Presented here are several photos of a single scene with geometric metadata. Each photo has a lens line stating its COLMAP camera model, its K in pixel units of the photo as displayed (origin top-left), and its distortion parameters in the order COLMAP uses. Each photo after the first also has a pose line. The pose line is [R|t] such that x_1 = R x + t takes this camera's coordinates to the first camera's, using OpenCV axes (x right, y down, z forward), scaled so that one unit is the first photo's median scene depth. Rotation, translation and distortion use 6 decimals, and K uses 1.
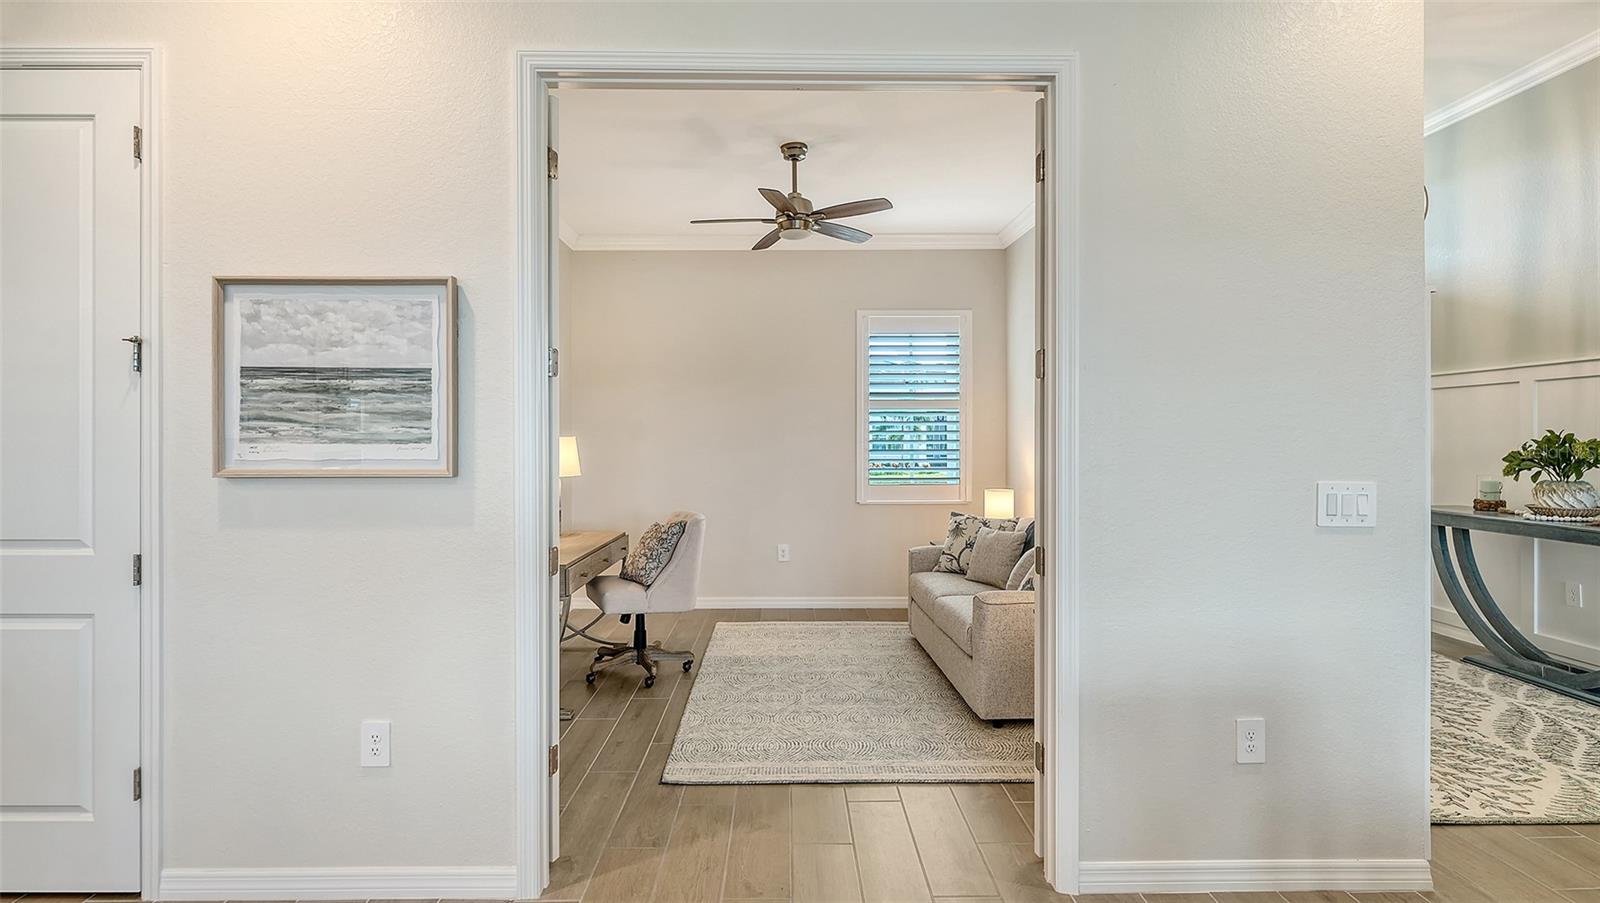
lens RADIAL K [[812.8, 0, 796.6], [0, 812.8, 448.4], [0, 0, 1]] dist [-0.001324, 0.000054]
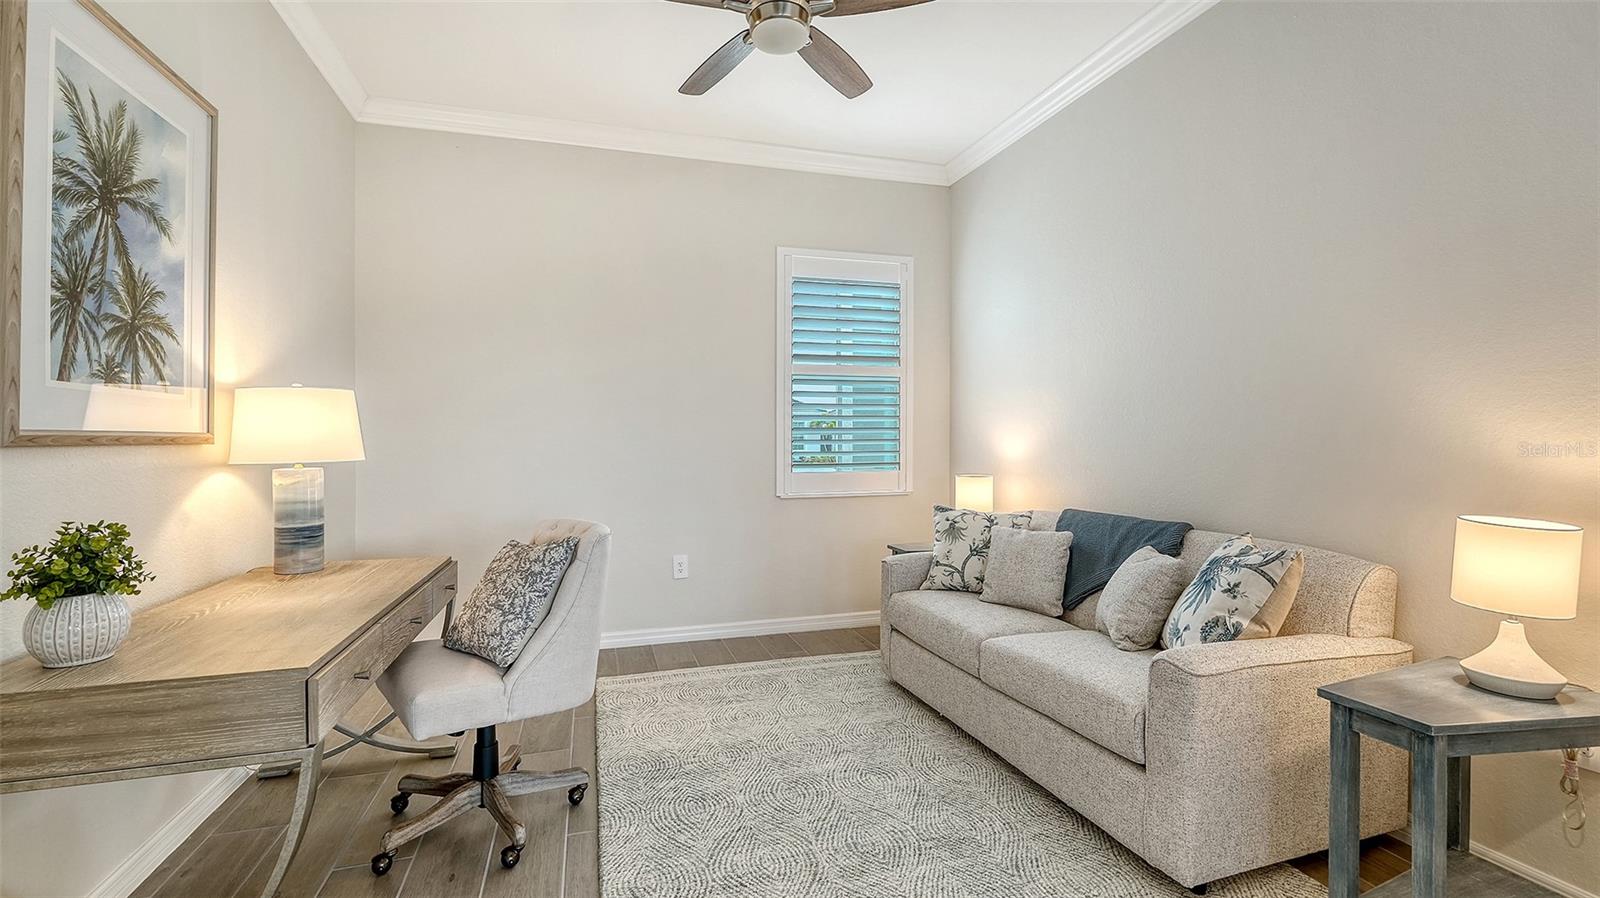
lens RADIAL K [[698.1, 0, 804.8], [0, 698.1, 440.2], [0, 0, 1]] dist [0.001563, 0.000570]
pose [[0.959751, -0.002888, 0.280838, -0.119716], [0.006137, 0.999924, -0.010690, 0.028709], [-0.280785, 0.011983, 0.959696, 0.495659]]
